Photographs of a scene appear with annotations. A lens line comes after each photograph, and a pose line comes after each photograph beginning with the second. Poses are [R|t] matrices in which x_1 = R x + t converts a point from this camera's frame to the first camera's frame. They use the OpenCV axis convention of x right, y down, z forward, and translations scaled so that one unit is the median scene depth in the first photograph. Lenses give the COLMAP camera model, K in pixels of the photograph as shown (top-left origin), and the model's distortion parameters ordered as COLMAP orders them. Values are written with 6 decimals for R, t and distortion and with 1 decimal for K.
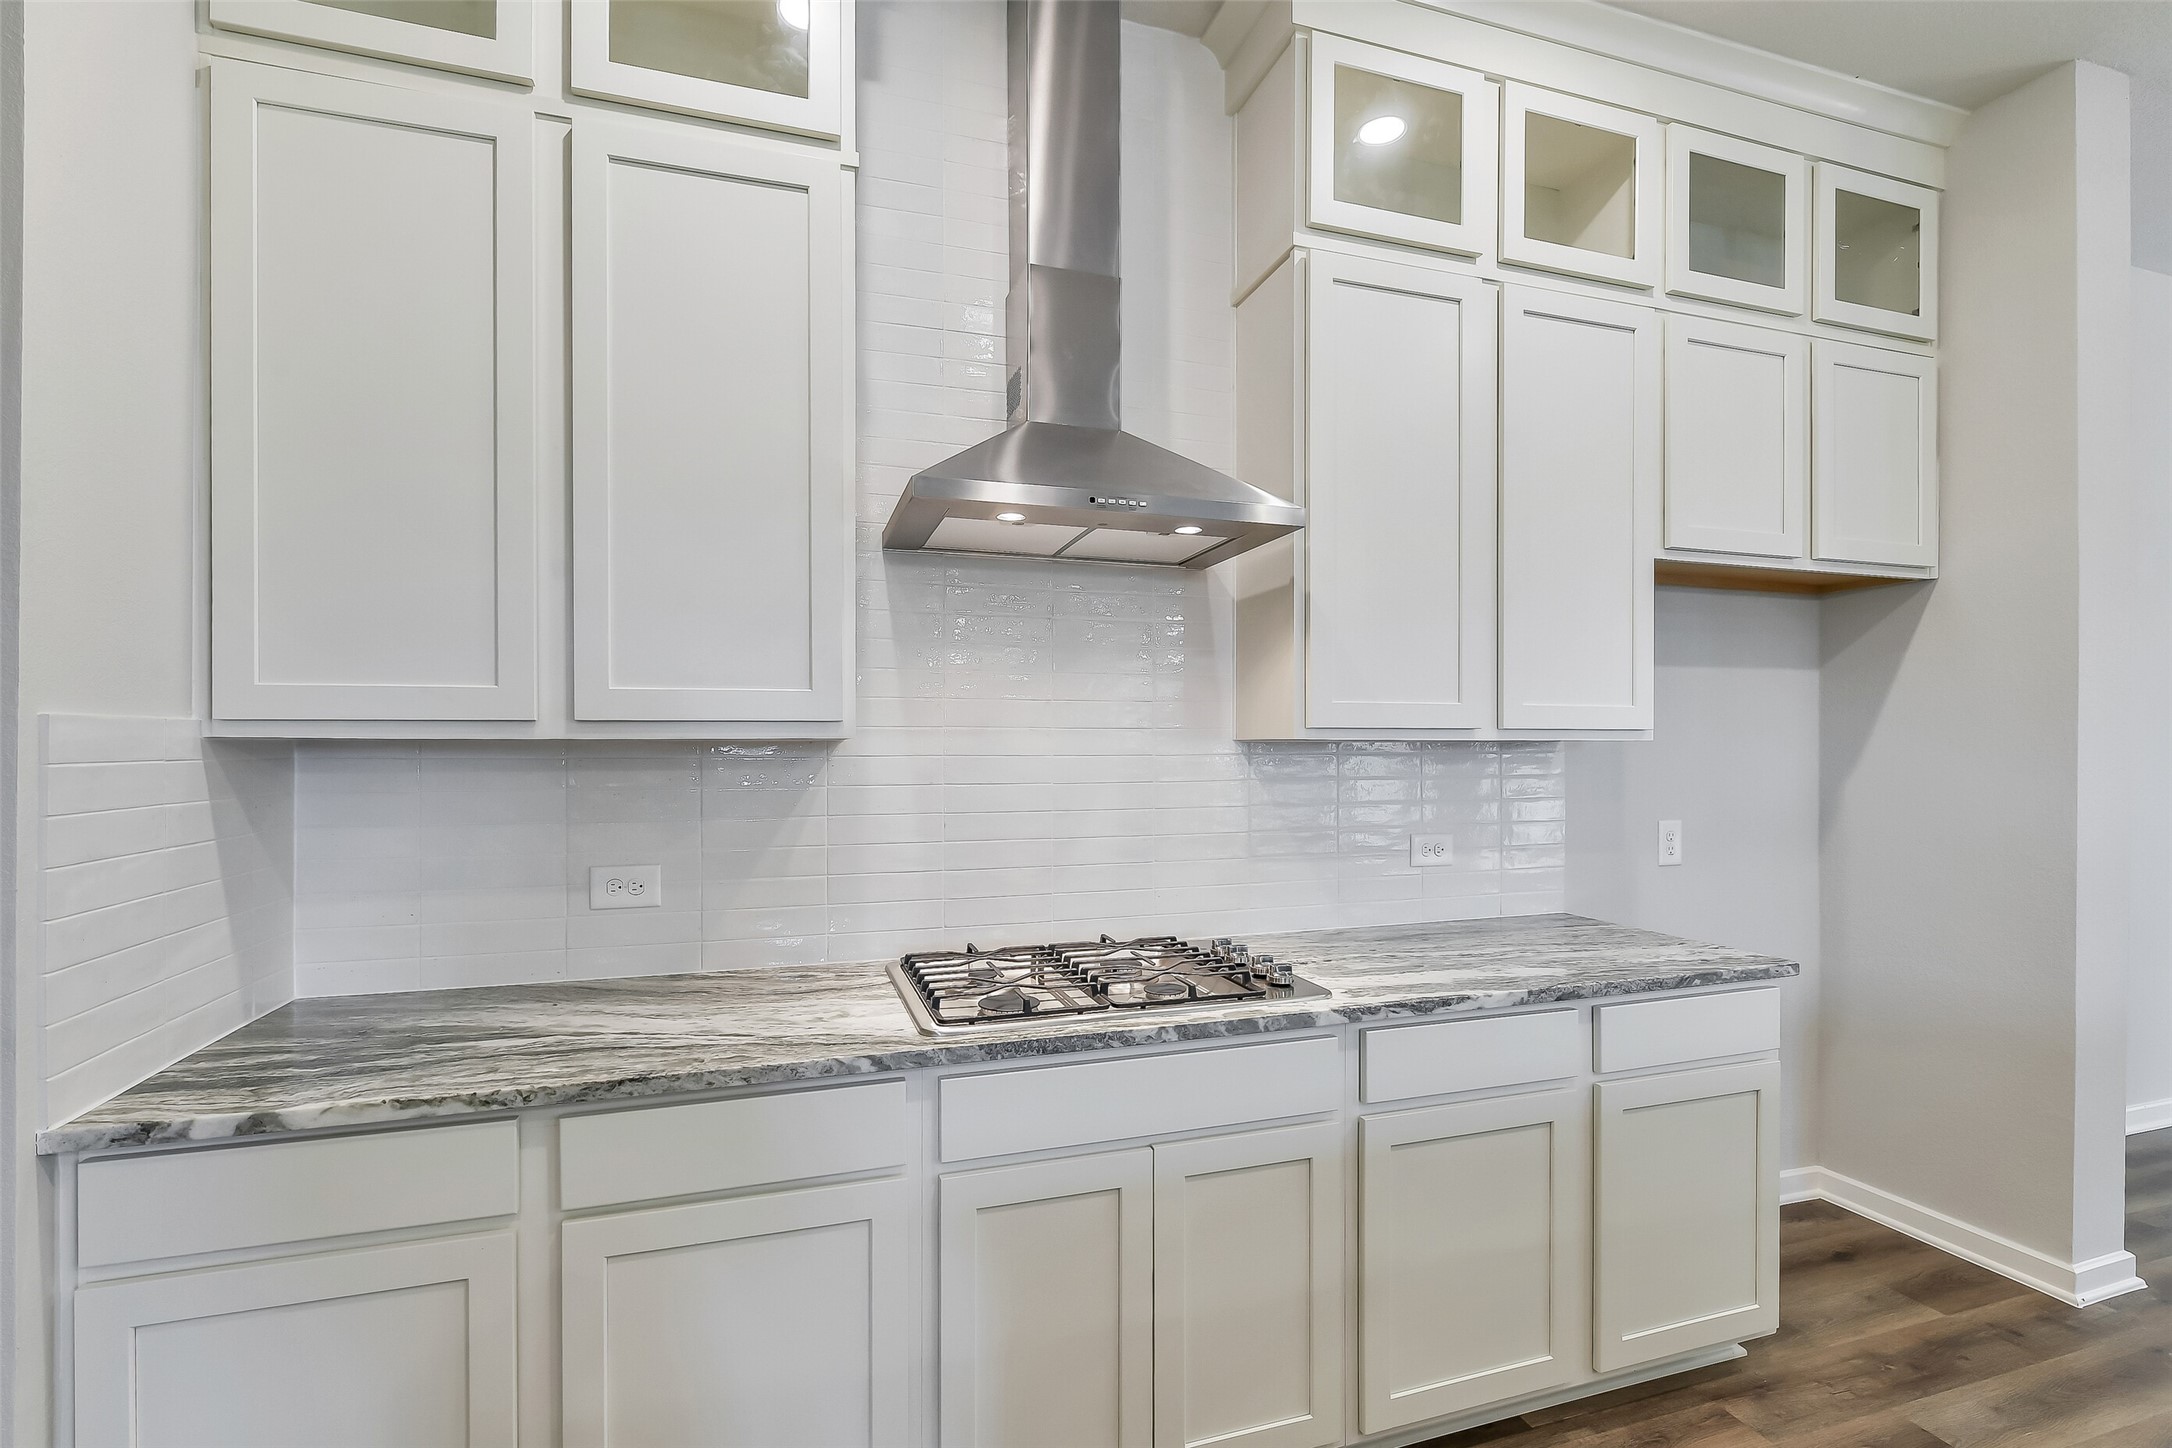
lens RADIAL K [[965.7, 0, 1078.7], [0, 965.7, 742.3], [0, 0, 1]] dist [-0.000768, -0.002490]
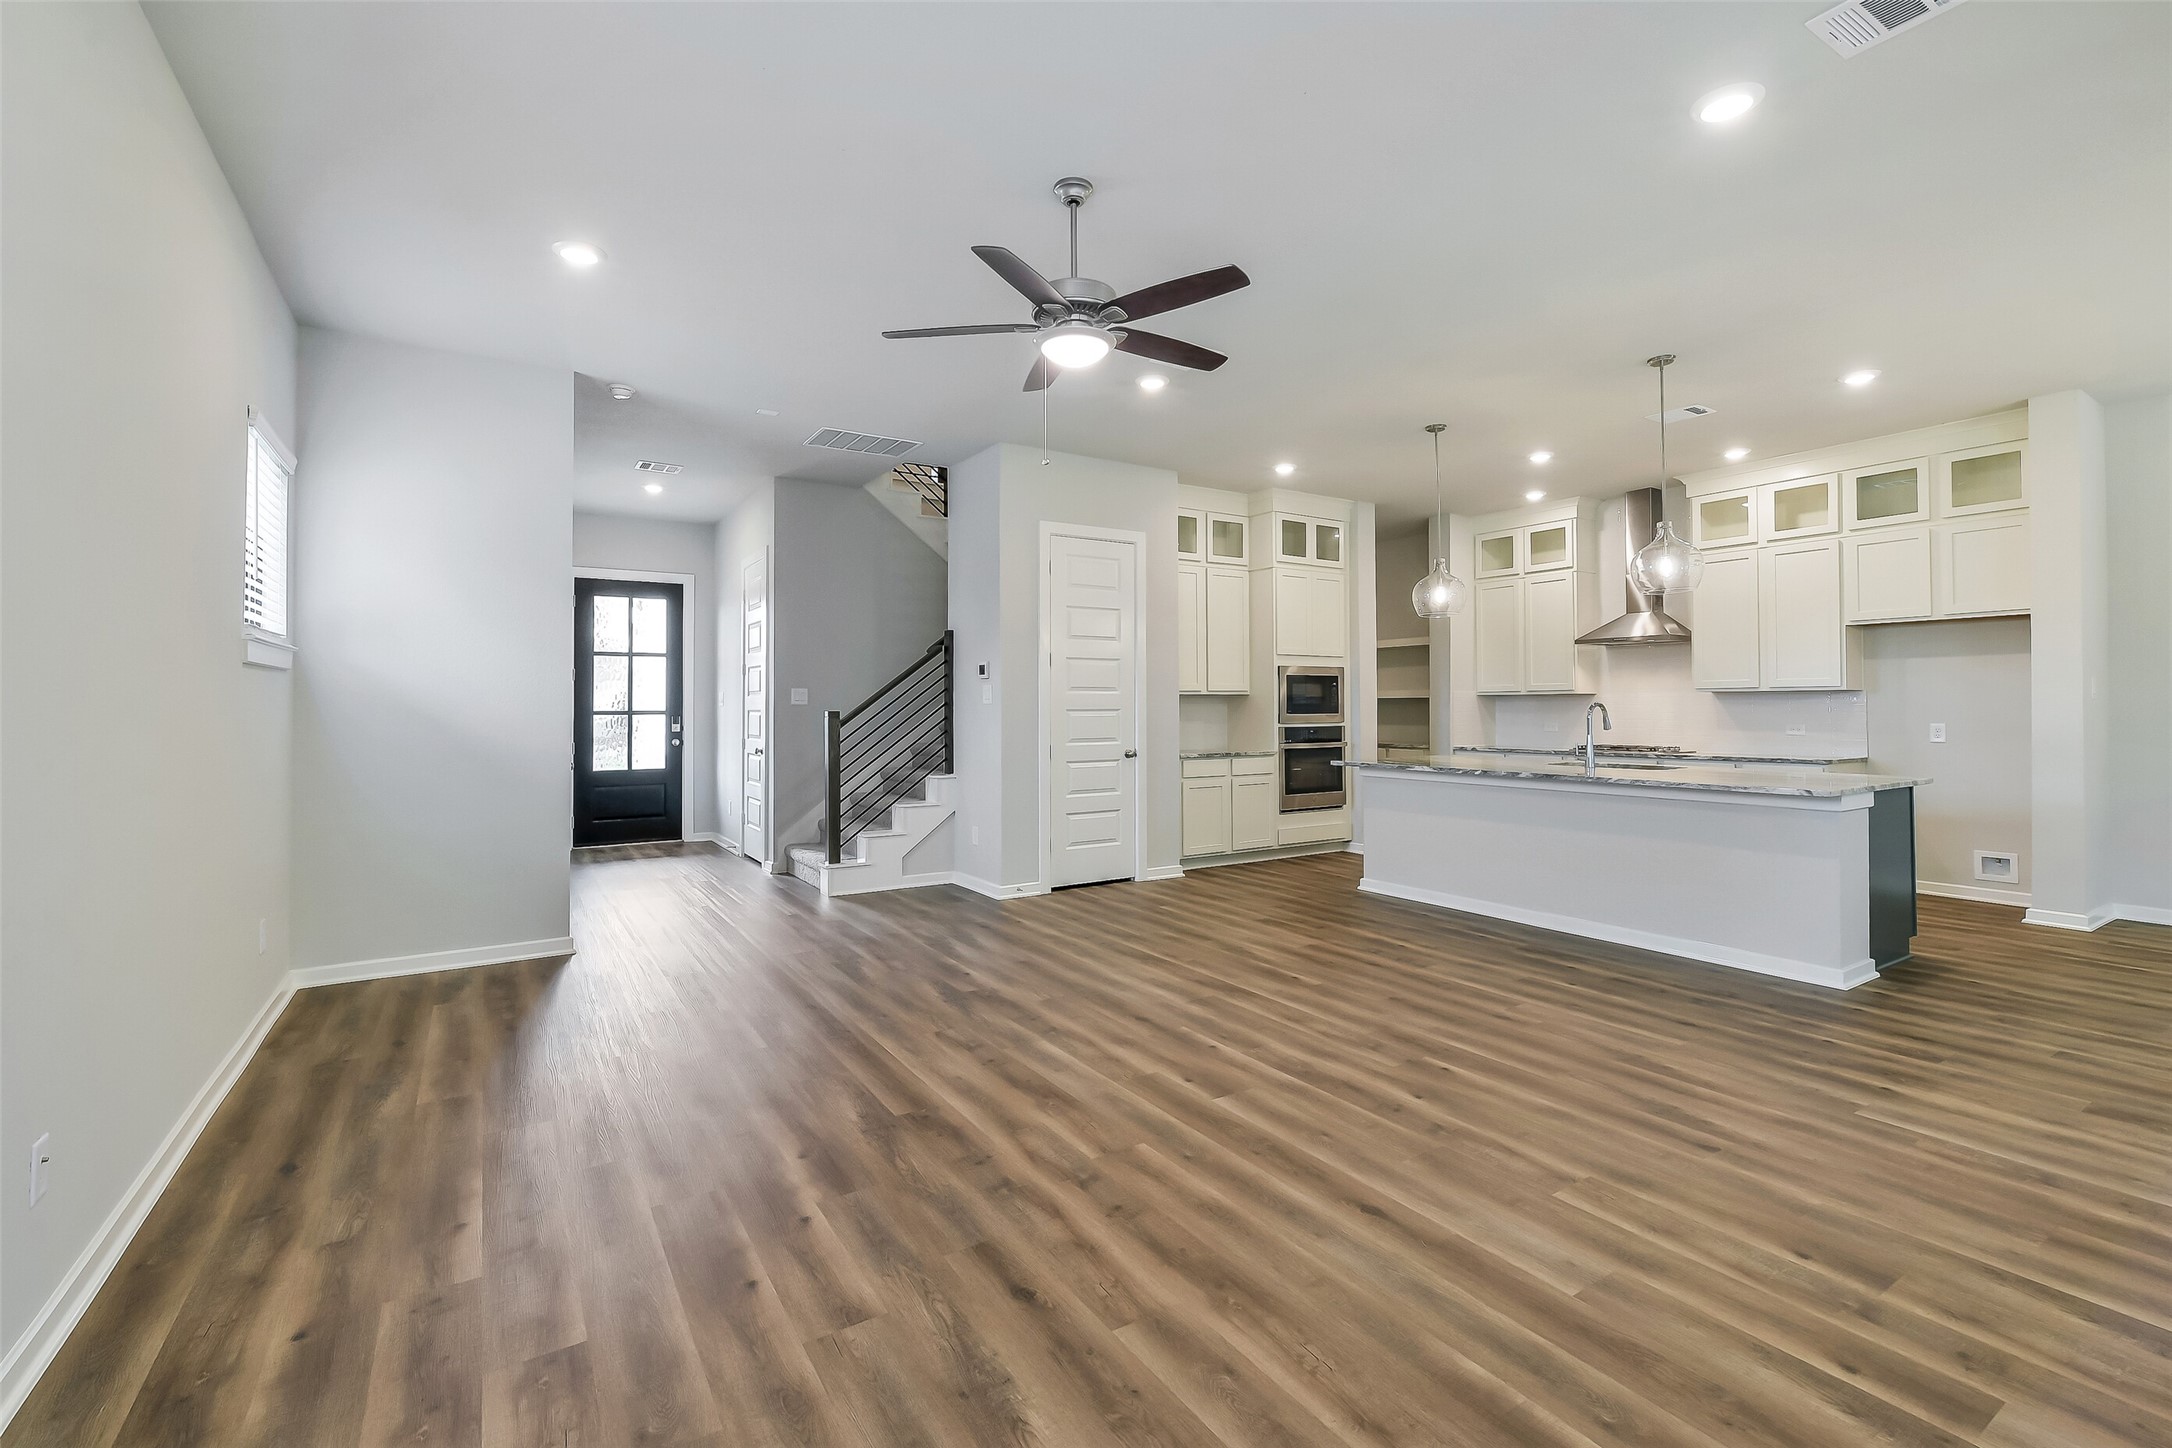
lens RADIAL K [[947.3, 0, 1096.5], [0, 947.3, 696.1], [0, 0, 1]] dist [0.001917, -0.002981]
pose [[0.256850, -0.012225, -0.966374, 3.002664], [0.003538, 0.999925, -0.011709, 0.045612], [0.966445, -0.000412, 0.256874, -2.024705]]
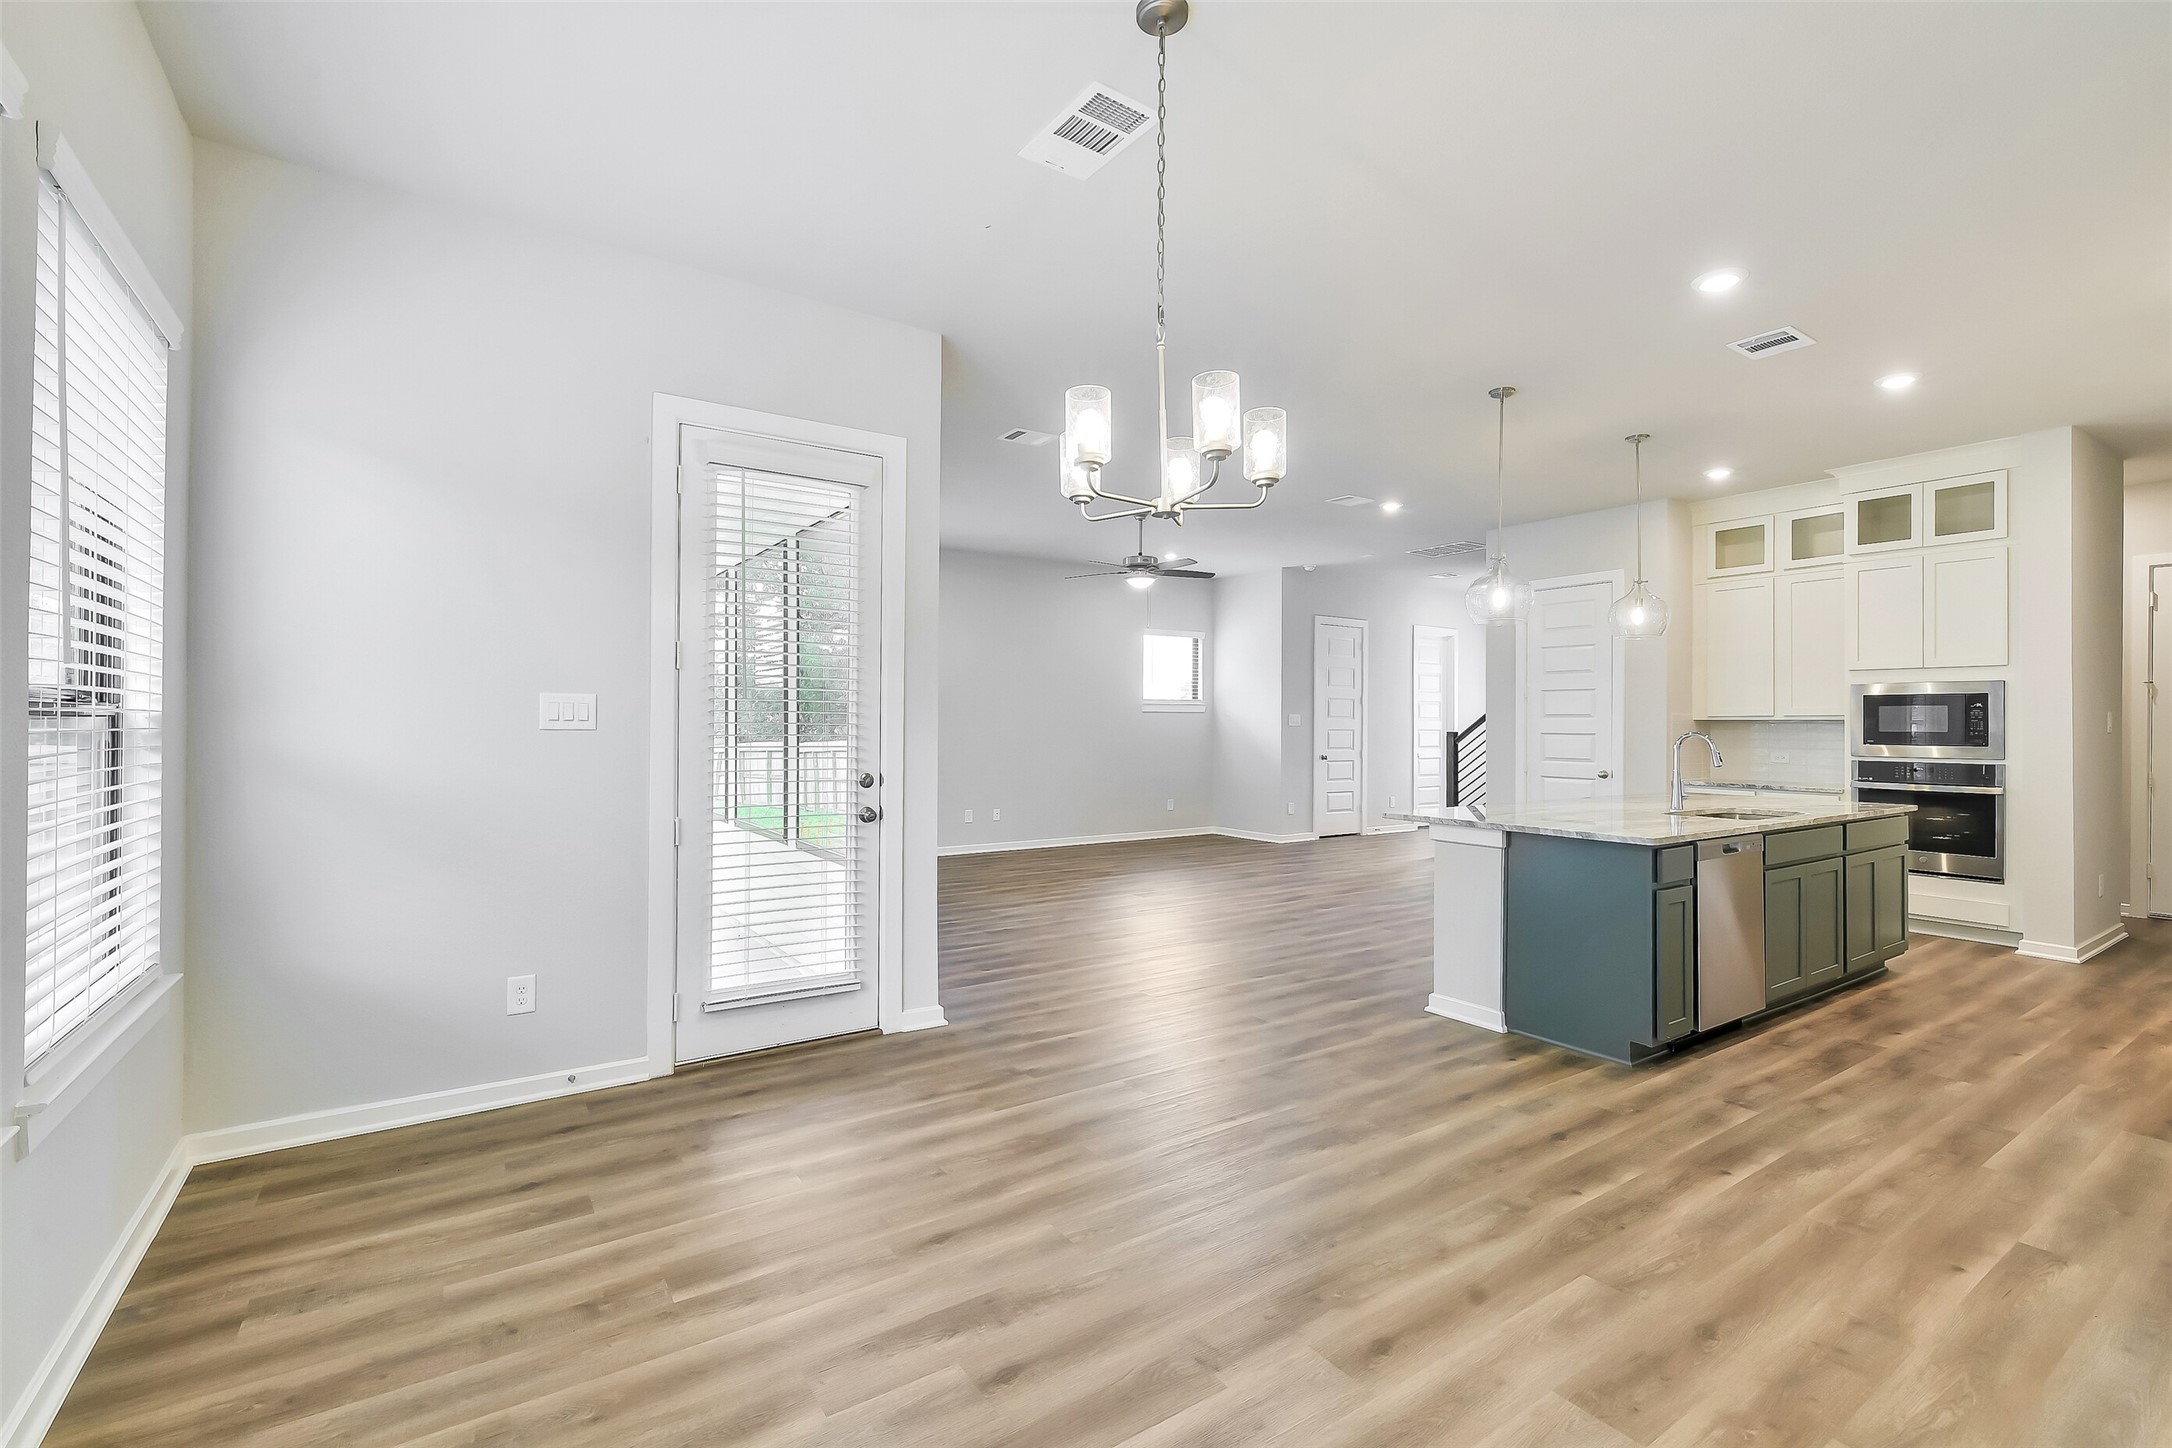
lens RADIAL K [[947.3, 0, 1090.3], [0, 947.3, 717.3], [0, 0, 1]] dist [0.001917, -0.002981]
pose [[-0.959512, -0.007601, -0.281567, 2.758484], [-0.006395, 0.999966, -0.005201, 0.021588], [0.281597, -0.003190, -0.959528, 1.800489]]
